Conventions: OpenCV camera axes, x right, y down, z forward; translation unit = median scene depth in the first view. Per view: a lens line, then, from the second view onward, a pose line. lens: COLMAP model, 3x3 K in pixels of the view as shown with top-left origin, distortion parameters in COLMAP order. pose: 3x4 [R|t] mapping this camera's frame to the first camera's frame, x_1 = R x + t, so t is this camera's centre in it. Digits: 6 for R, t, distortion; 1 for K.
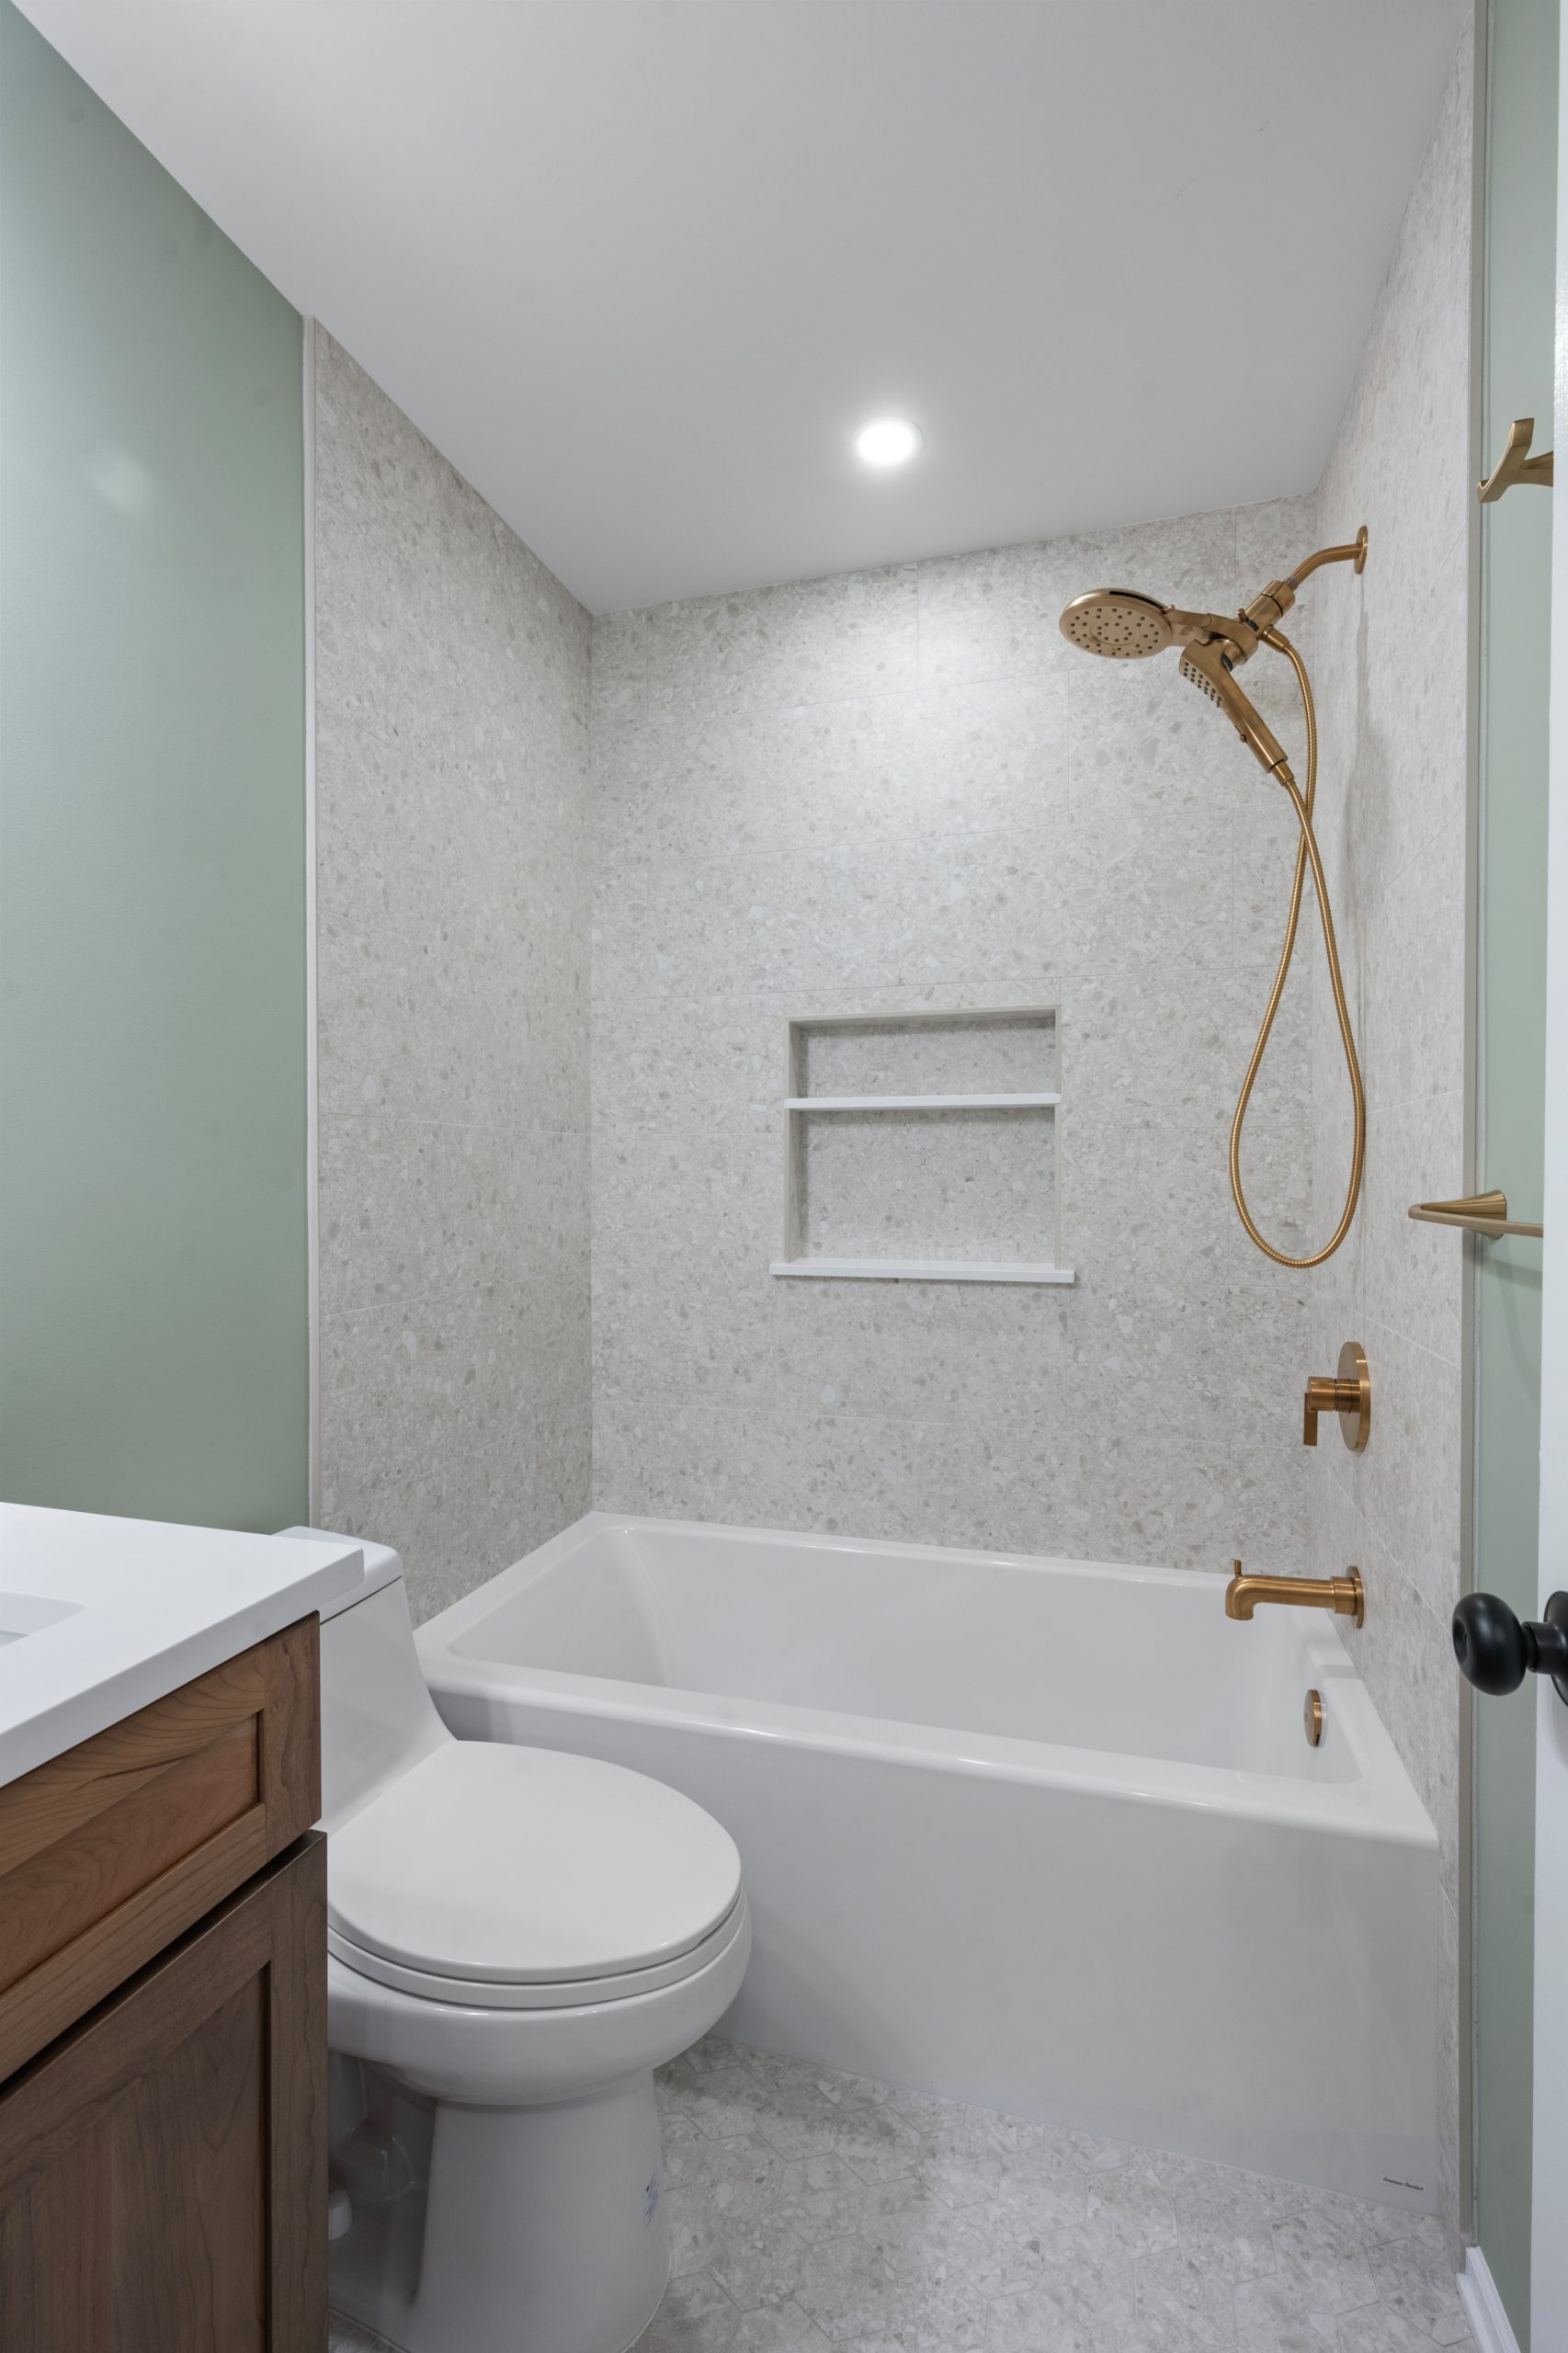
lens RADIAL K [[1035.5, 0, 773.3], [0, 1035.5, 1185.7], [0, 0, 1]] dist [0.000882, -0.000179]
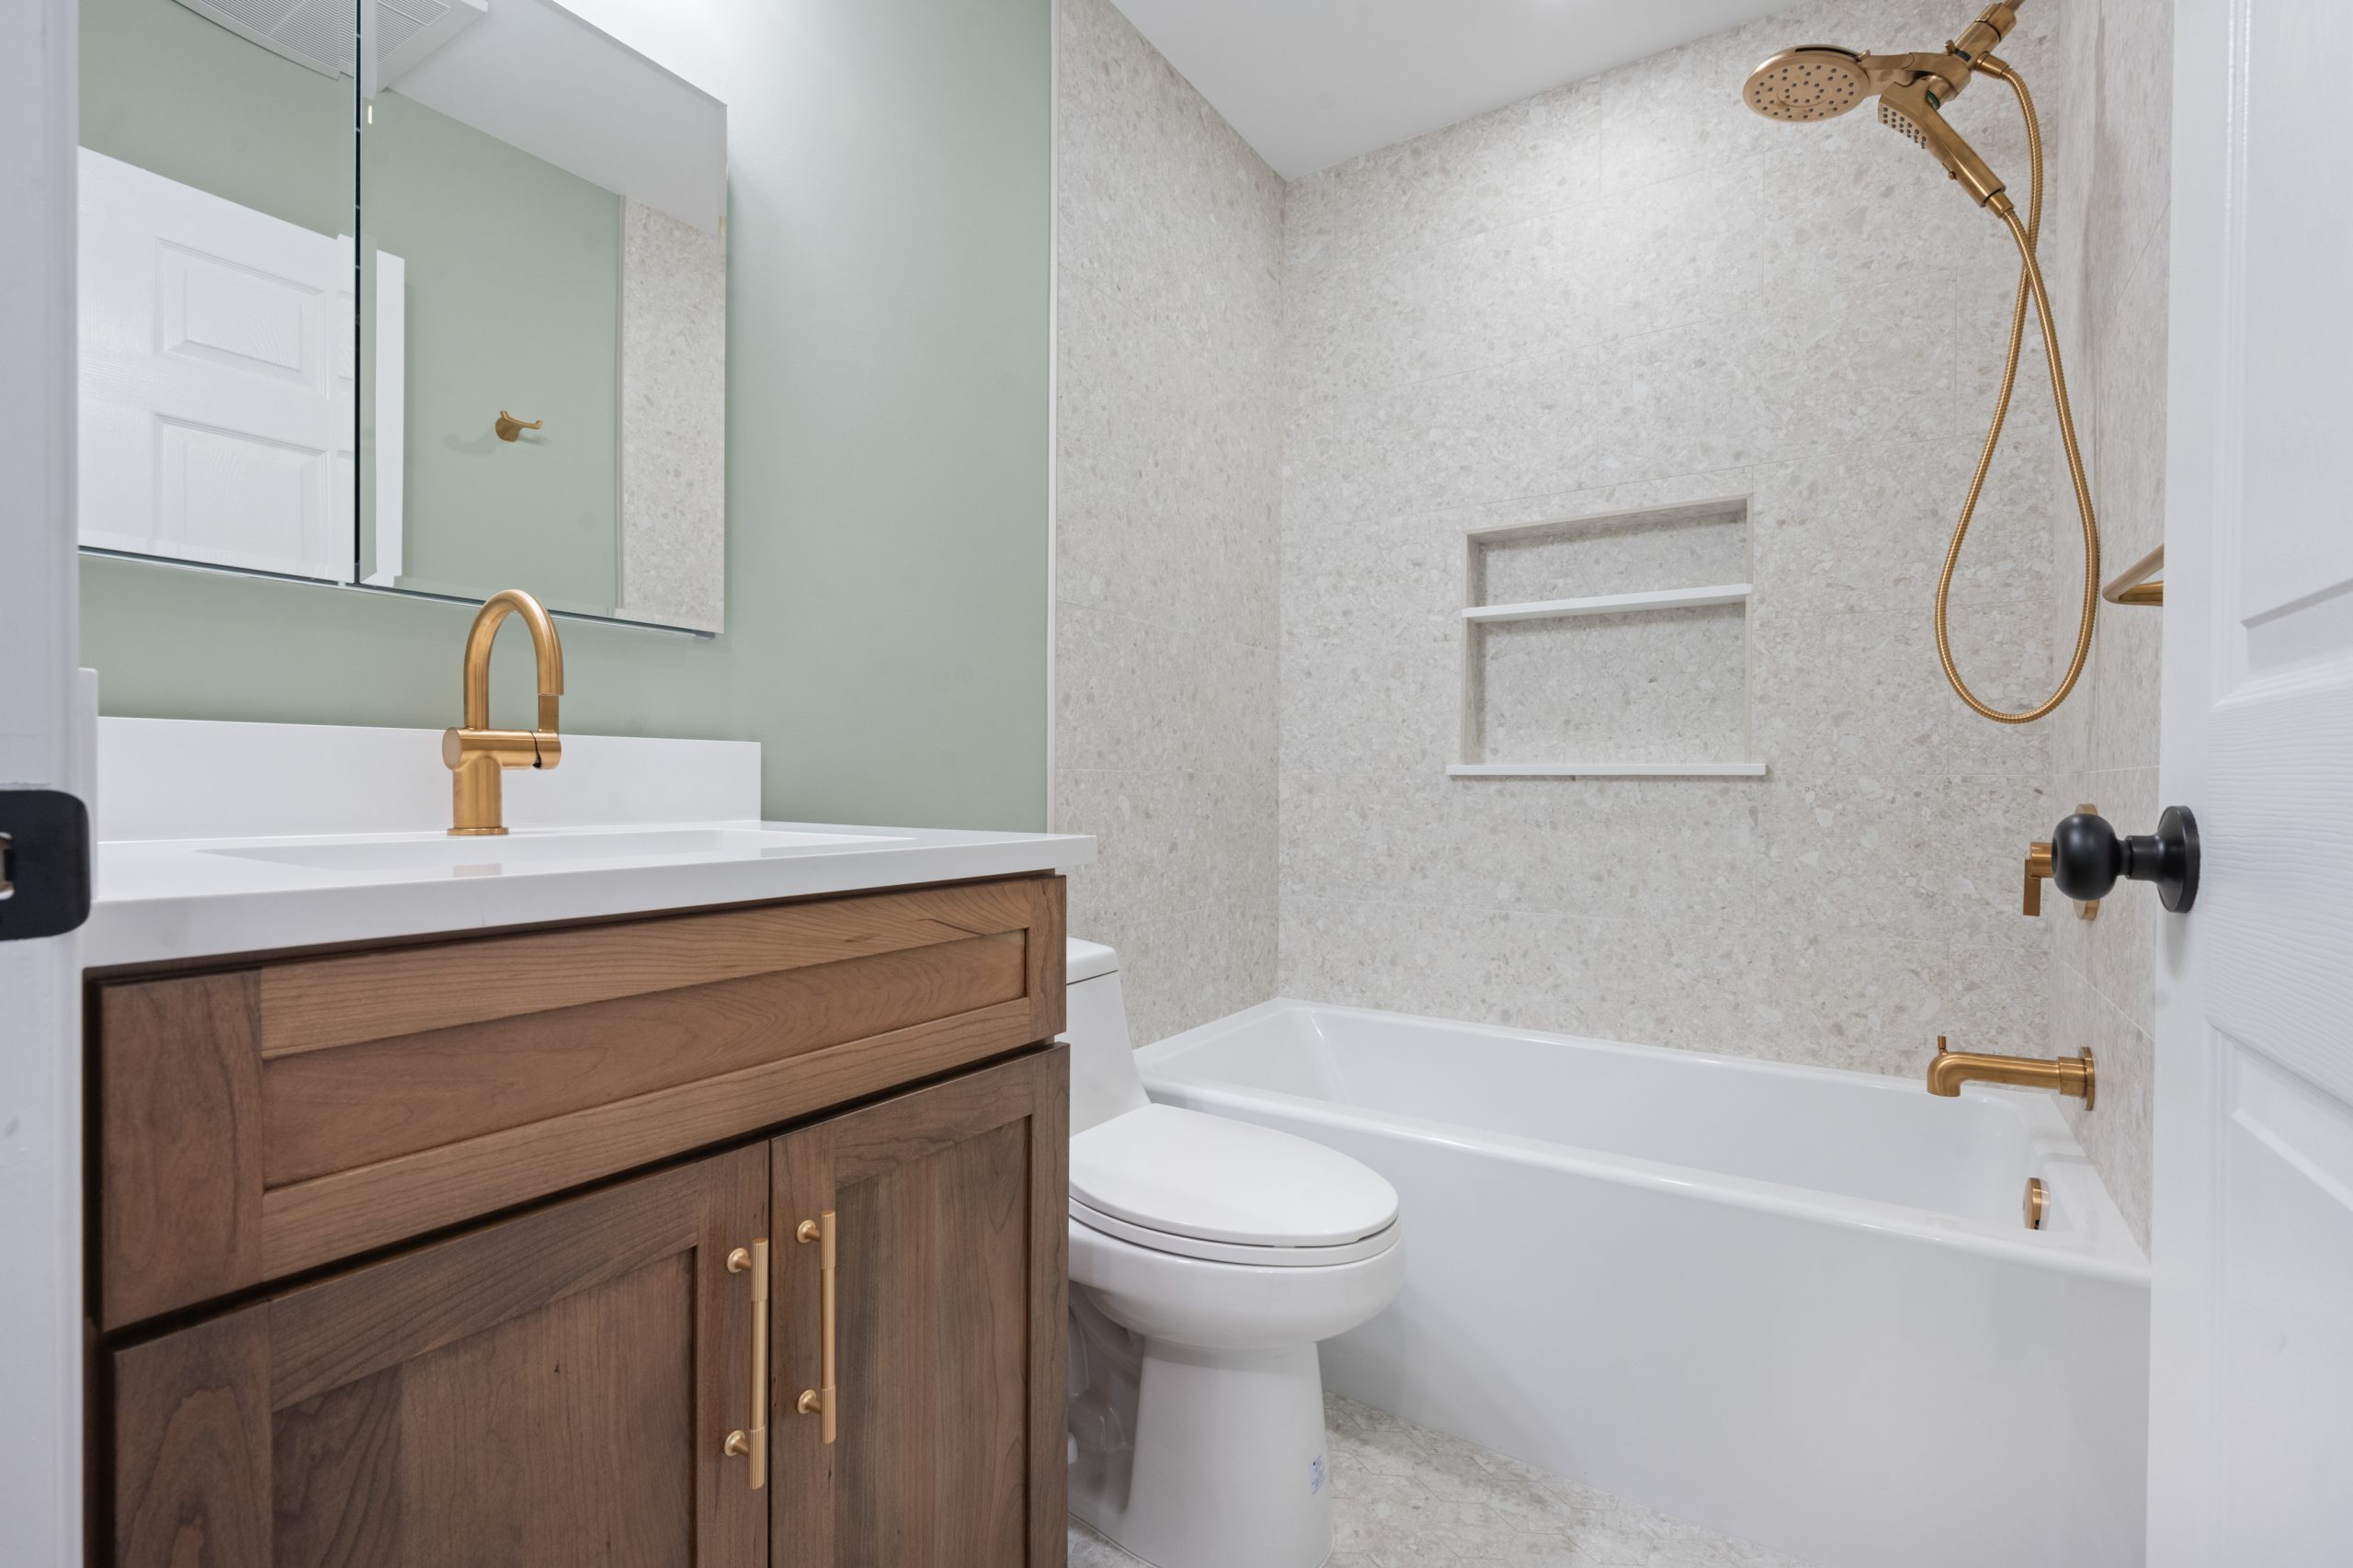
lens RADIAL K [[1035.5, 0, 1173.4], [0, 1035.5, 801.7], [0, 0, 1]] dist [0.000882, -0.000179]
pose [[0.960271, 0.008334, -0.278945, 0.026933], [-0.009777, 0.999945, -0.003781, 0.132351], [0.278898, 0.006358, 0.960300, -0.100649]]
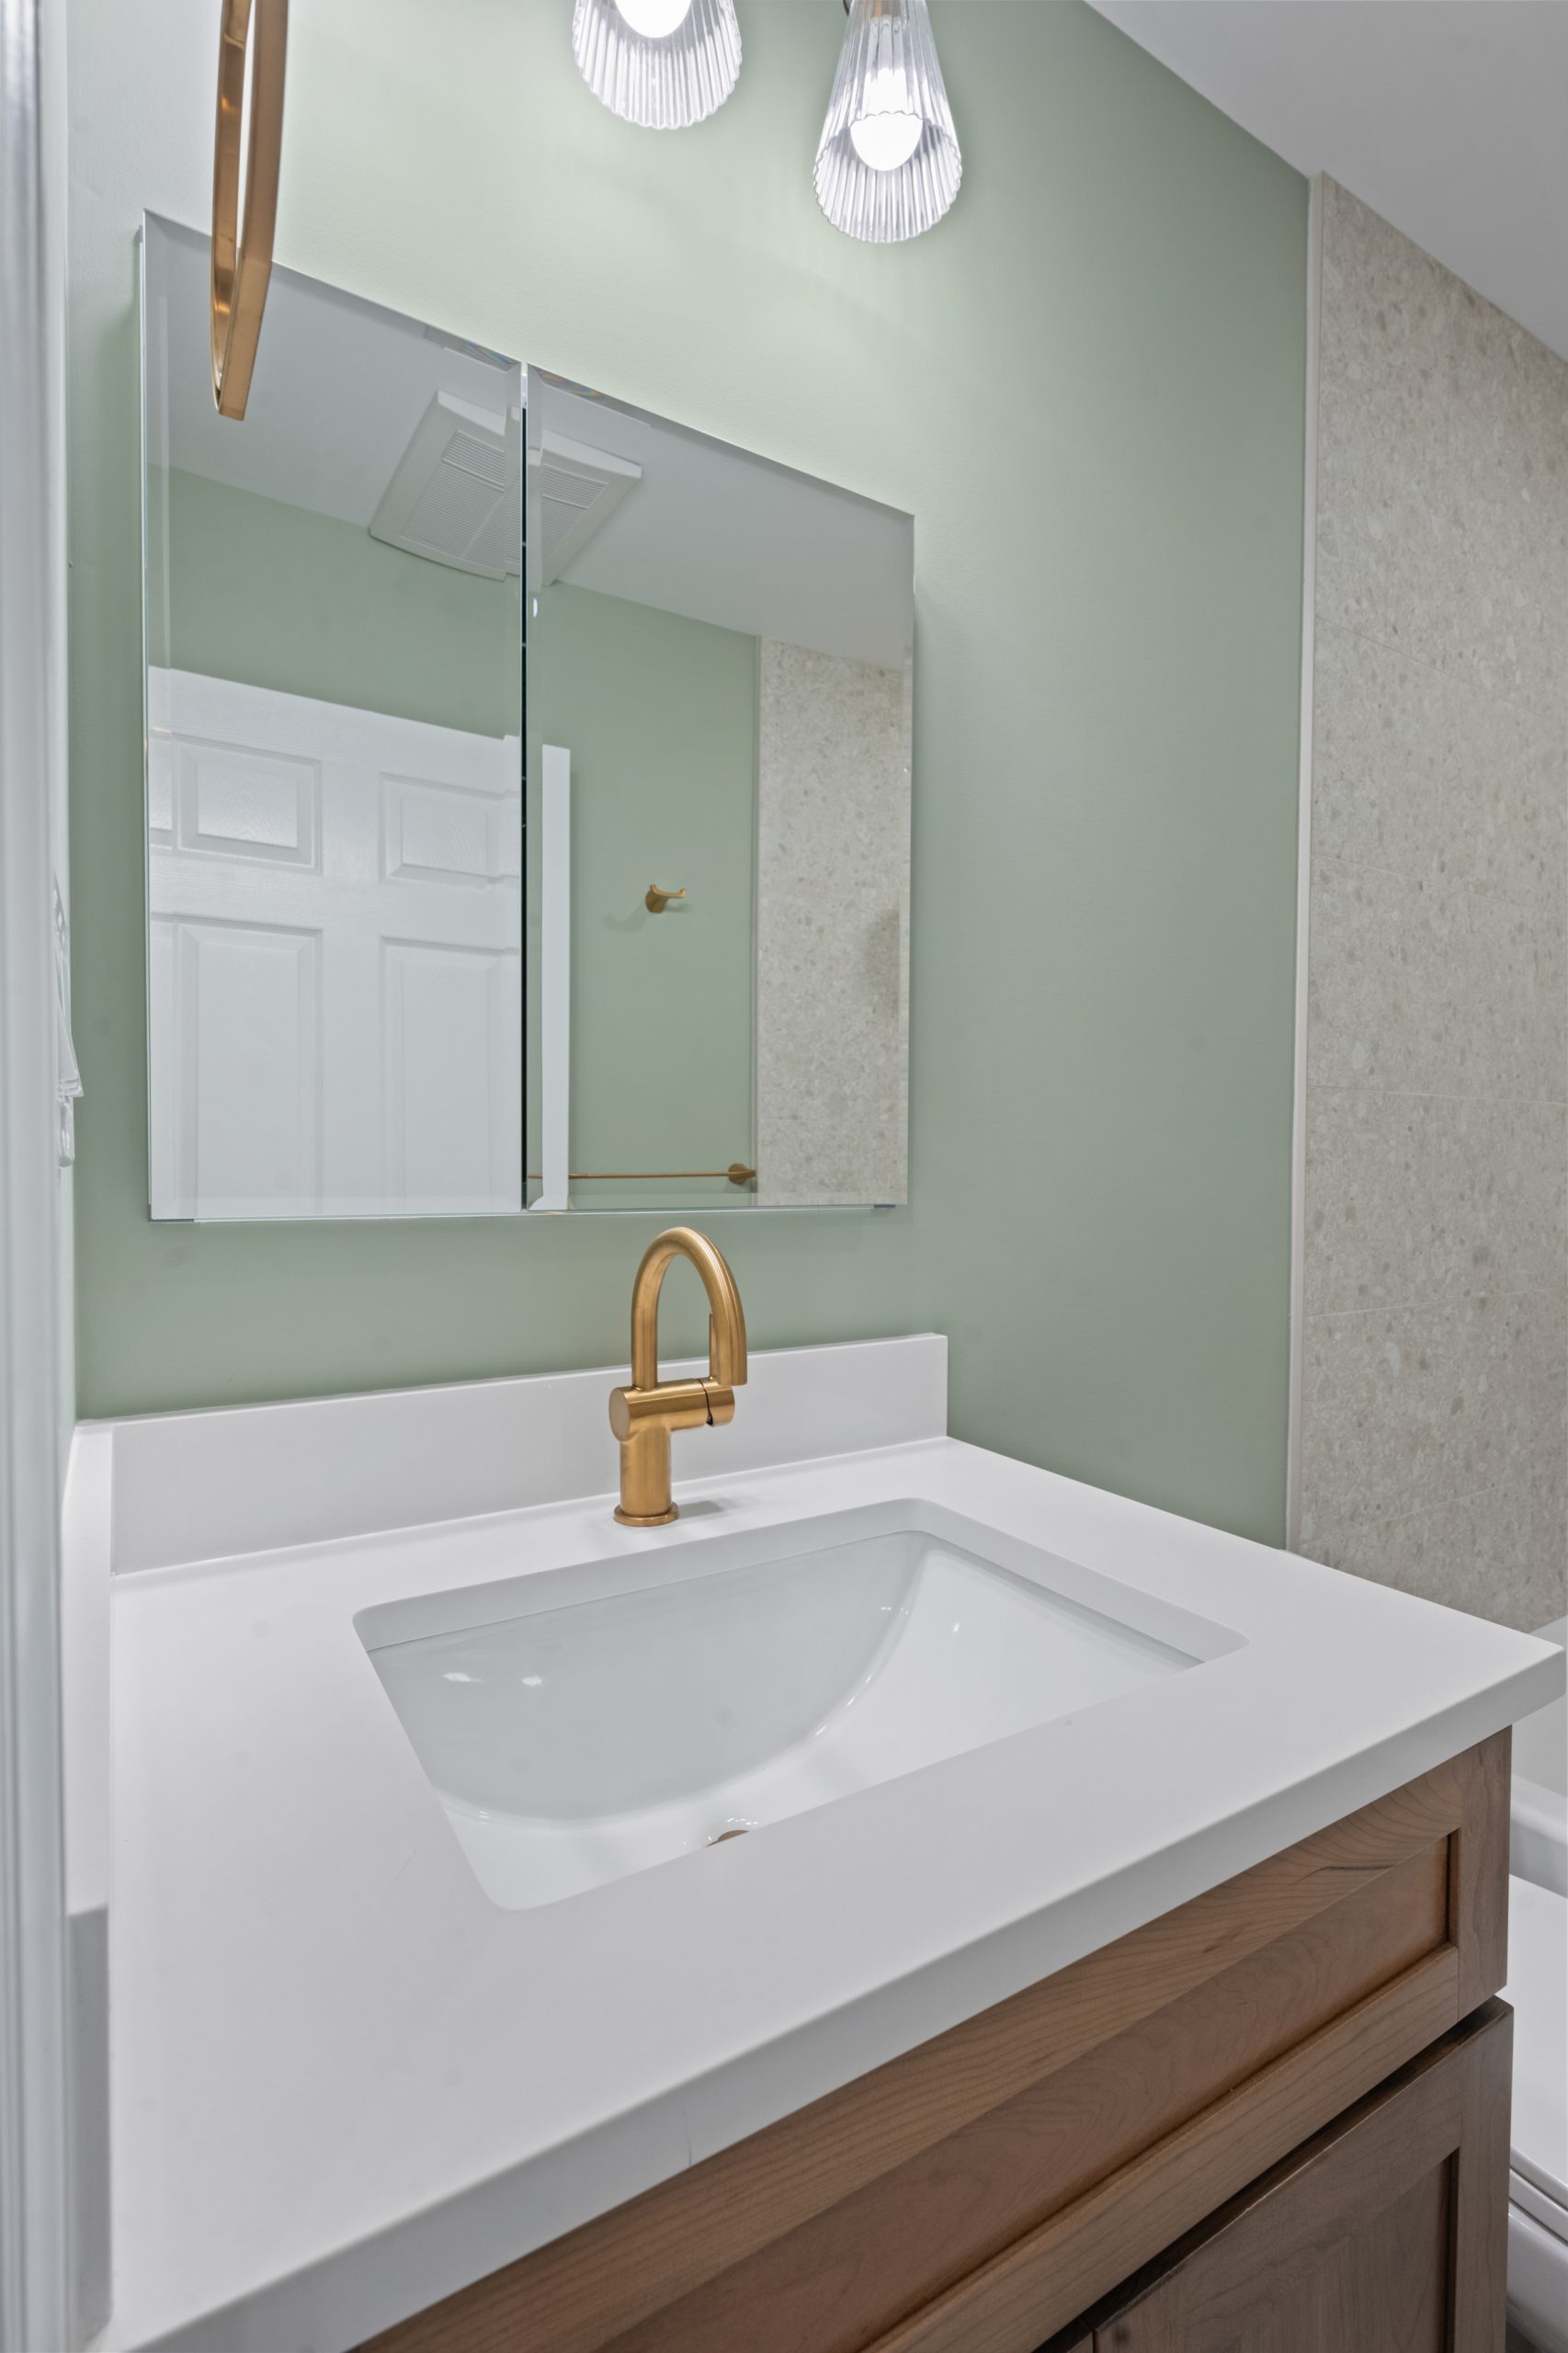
lens RADIAL K [[1058.6, 0, 786.4], [0, 1058.6, 1185.0], [0, 0, 1]] dist [0.001780, -0.000206]
pose [[0.752490, 0.021863, -0.658240, -0.138780], [-0.013878, 0.999753, 0.017341, 0.003458], [0.658457, -0.003914, 0.752608, 0.022817]]
